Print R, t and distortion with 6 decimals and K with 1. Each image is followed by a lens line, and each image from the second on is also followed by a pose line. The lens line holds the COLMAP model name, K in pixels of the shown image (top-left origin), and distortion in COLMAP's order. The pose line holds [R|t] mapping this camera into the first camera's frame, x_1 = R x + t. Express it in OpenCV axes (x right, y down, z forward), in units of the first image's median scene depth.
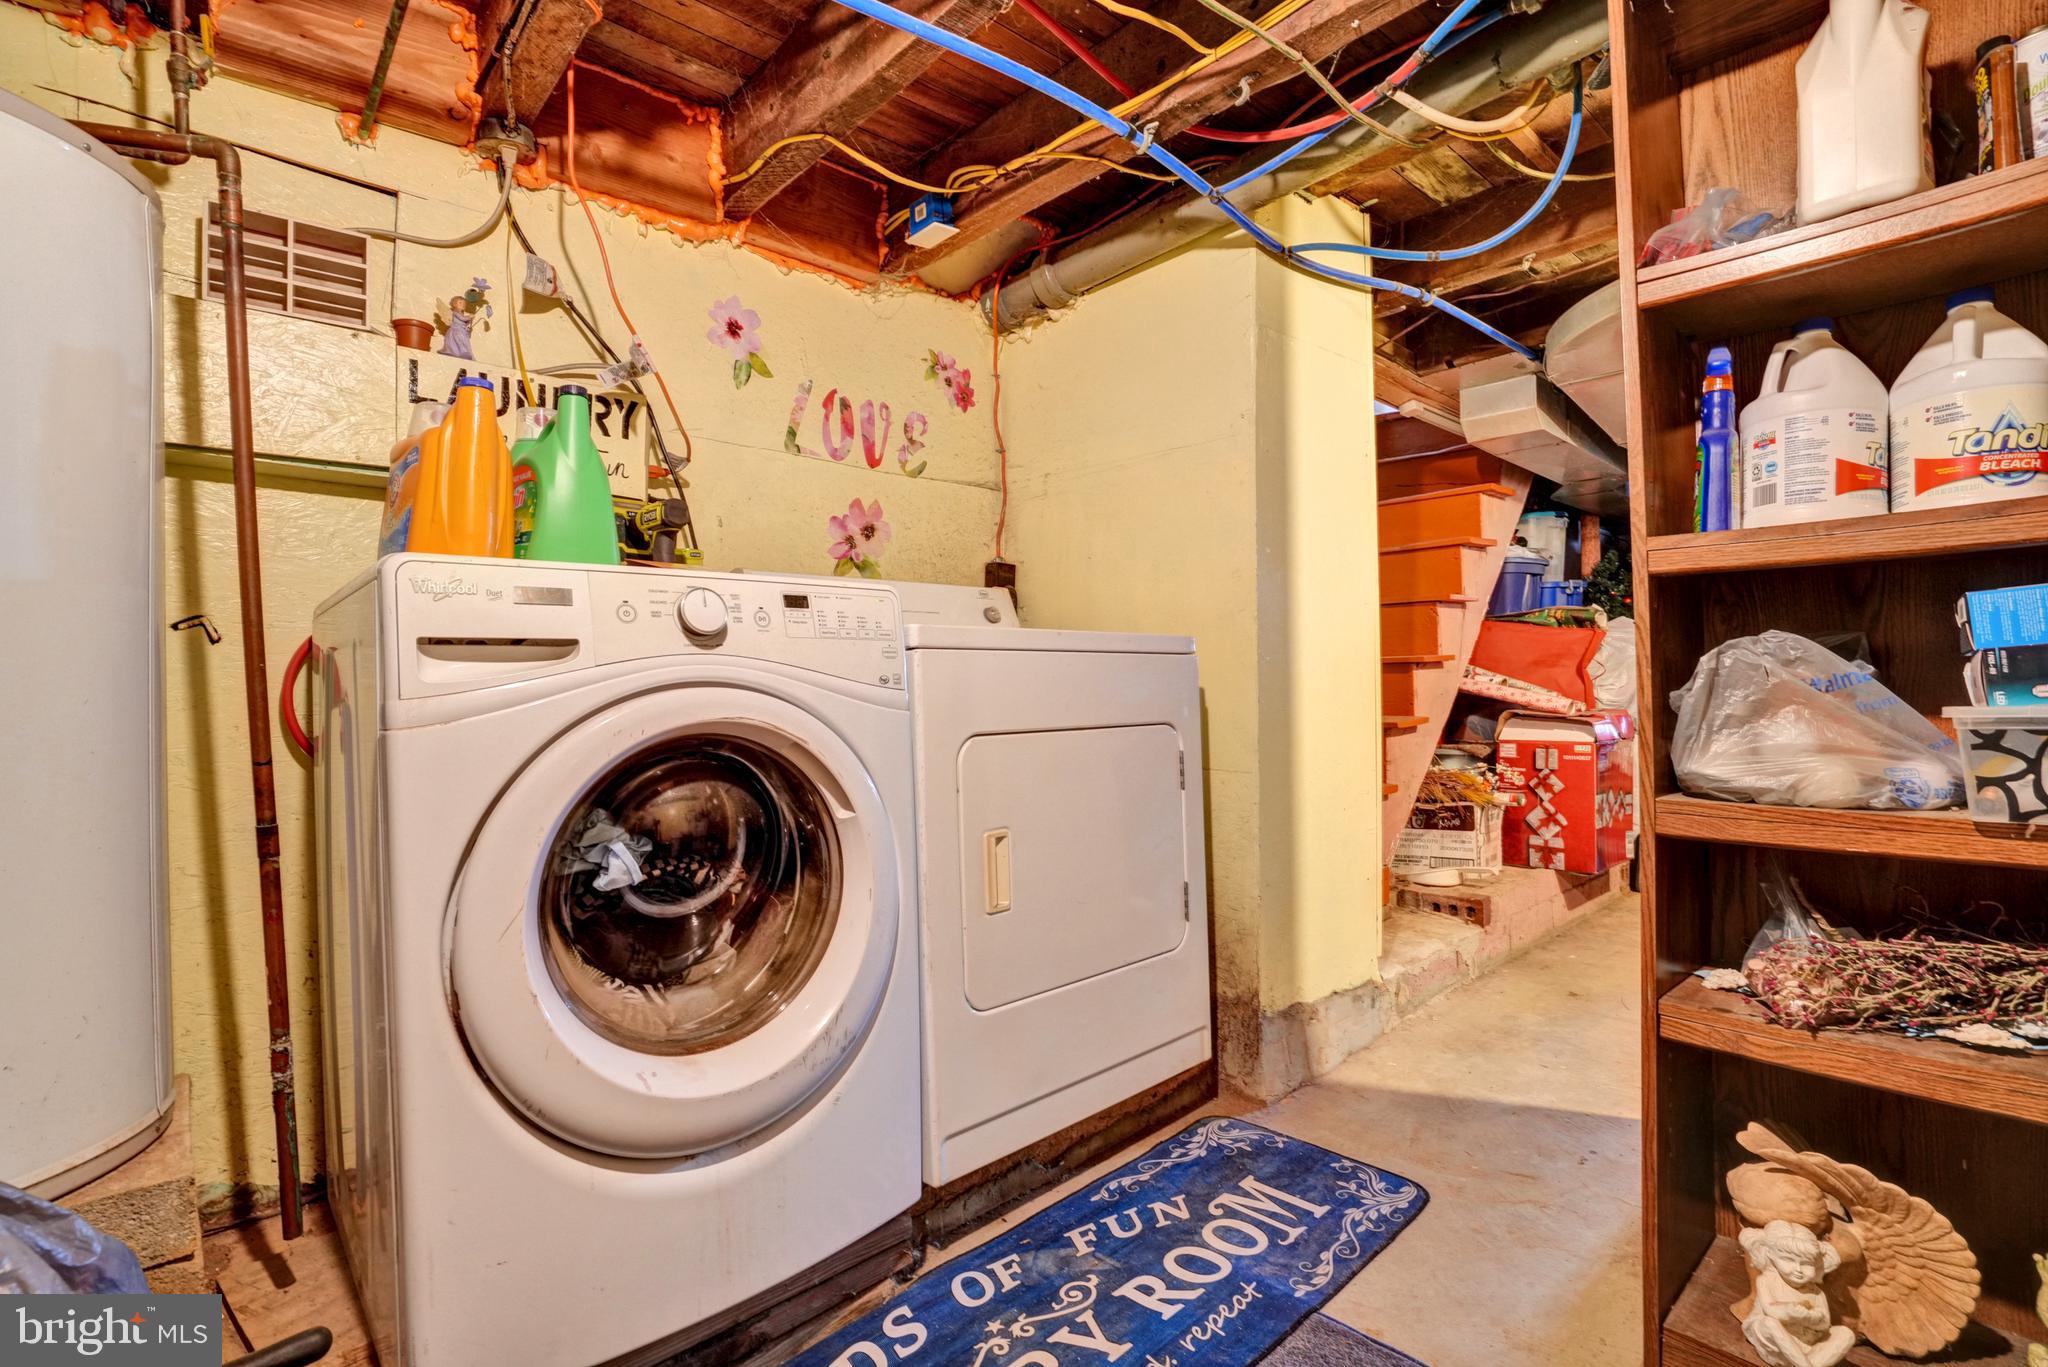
lens RADIAL K [[940.4, 0, 1037.1], [0, 940.4, 688.7], [0, 0, 1]] dist [-0.051472, 0.015826]
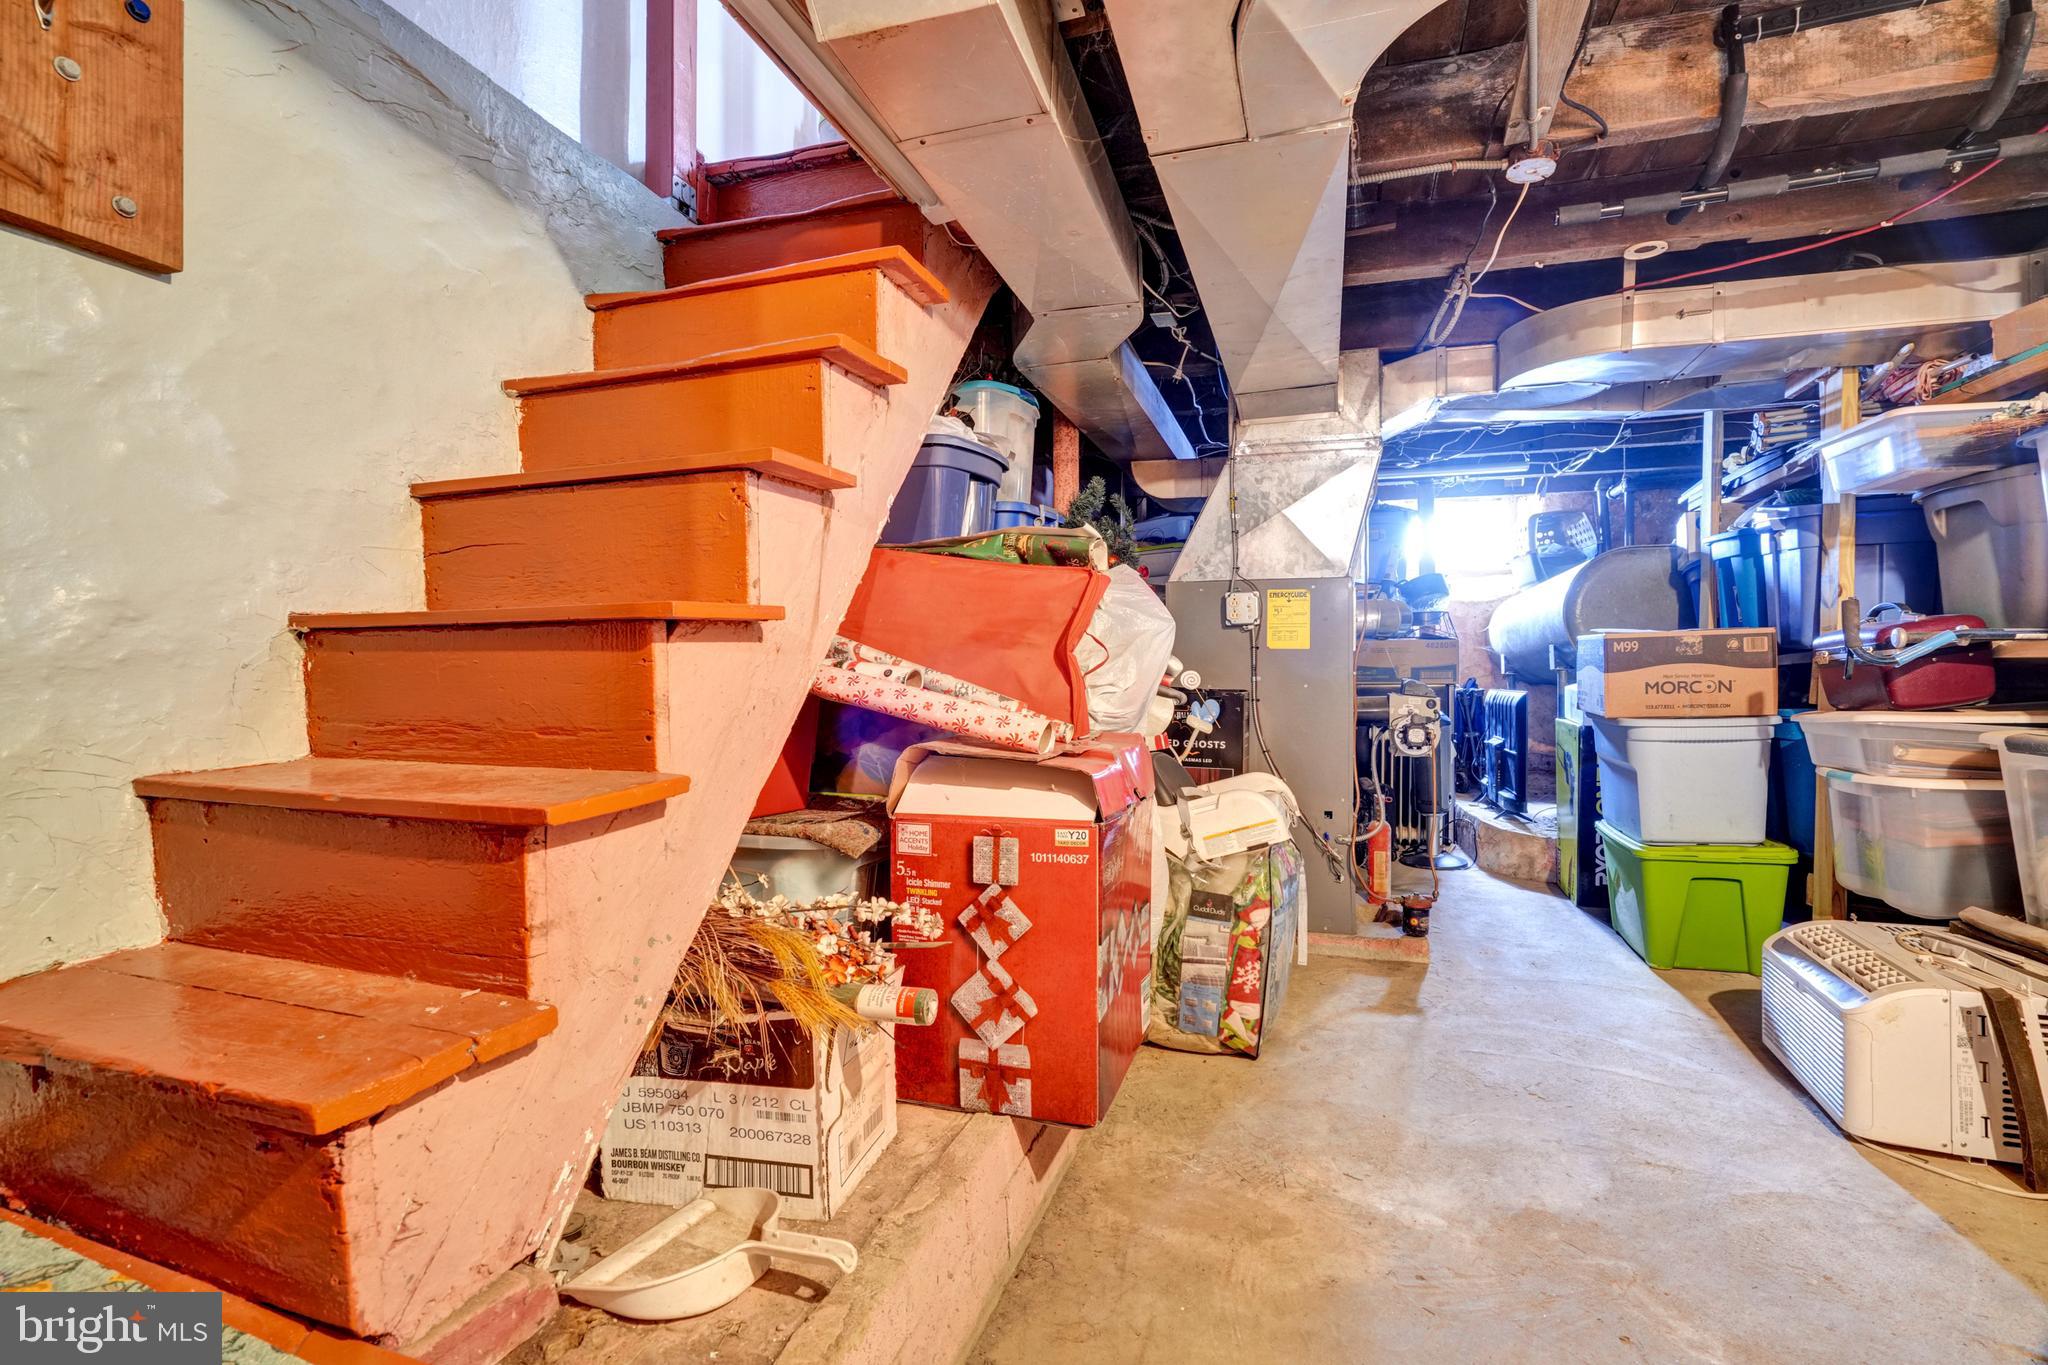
lens RADIAL K [[940.4, 0, 1020.7], [0, 940.4, 684.7], [0, 0, 1]] dist [-0.051472, 0.015826]
pose [[0.870394, 0.006381, 0.492314, 0.342289], [-0.009846, 0.999942, 0.004446, -0.006635], [-0.492257, -0.008717, 0.870406, 0.611091]]
